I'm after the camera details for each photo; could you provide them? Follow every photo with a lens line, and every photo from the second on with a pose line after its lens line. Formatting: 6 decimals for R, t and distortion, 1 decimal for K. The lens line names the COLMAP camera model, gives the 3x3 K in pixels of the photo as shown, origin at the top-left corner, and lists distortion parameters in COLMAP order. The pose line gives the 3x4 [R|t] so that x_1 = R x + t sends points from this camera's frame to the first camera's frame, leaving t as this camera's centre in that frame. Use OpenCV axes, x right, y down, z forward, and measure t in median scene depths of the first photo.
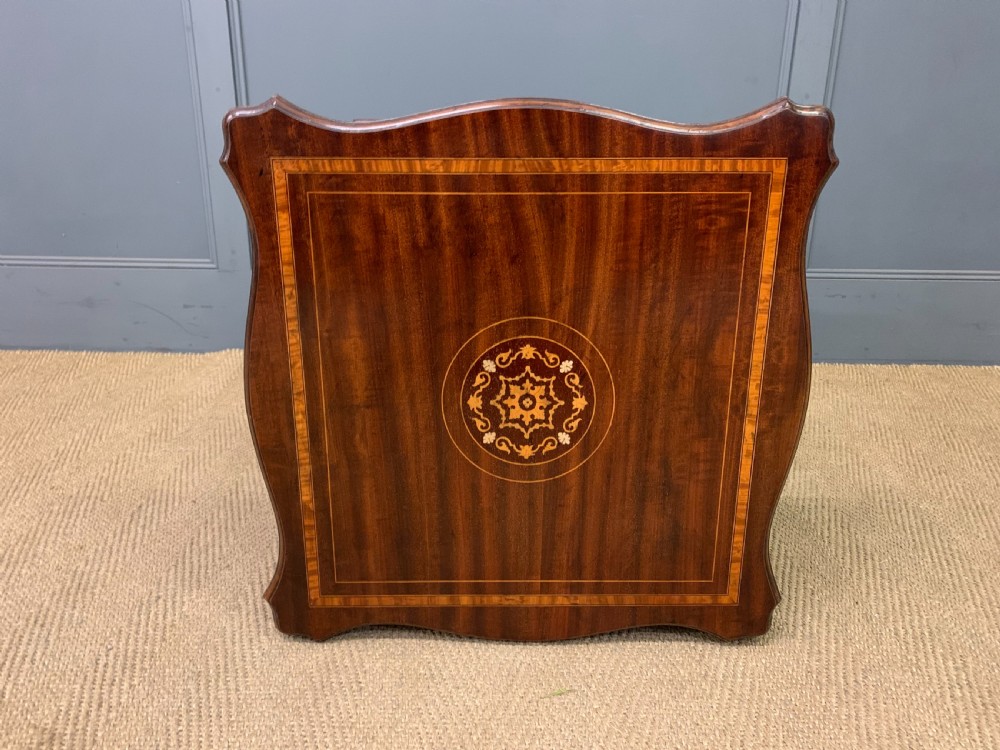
lens RADIAL K [[779.2, 0, 502.4], [0, 779.2, 379.5], [0, 0, 1]] dist [0.007152, 0.009694]
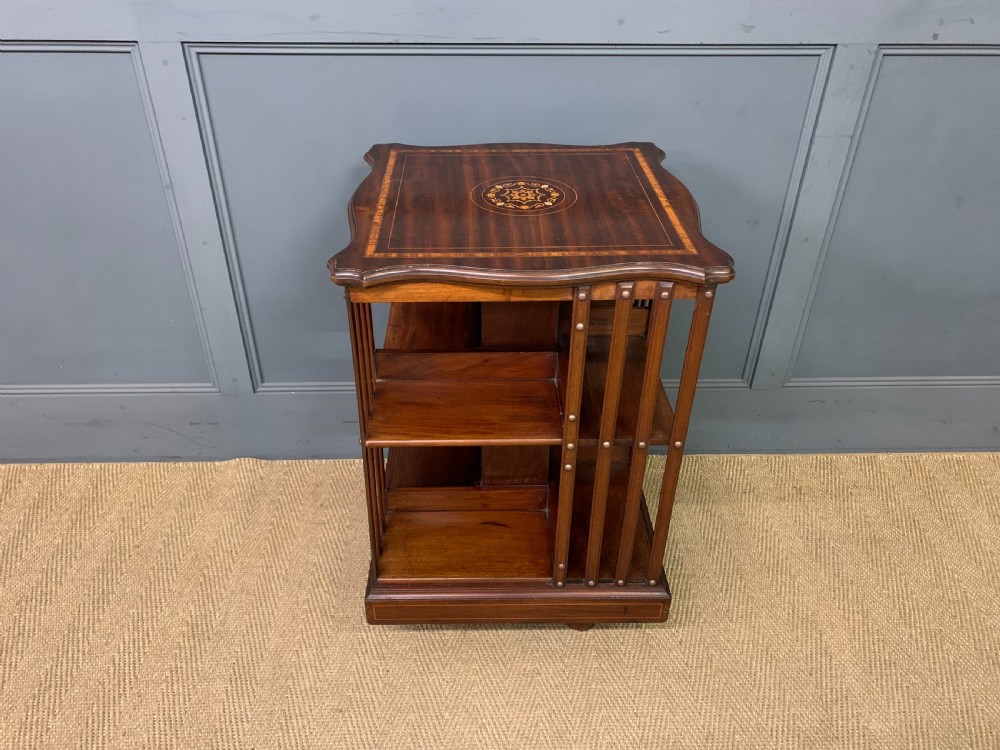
lens RADIAL K [[776.0, 0, 494.1], [0, 776.0, 365.6], [0, 0, 1]] dist [0.015770, 0.001182]
pose [[0.999223, -0.024461, 0.030897, -0.043182], [0.015036, 0.961370, 0.274848, -0.514043], [-0.036426, -0.274170, 0.960991, 0.022233]]
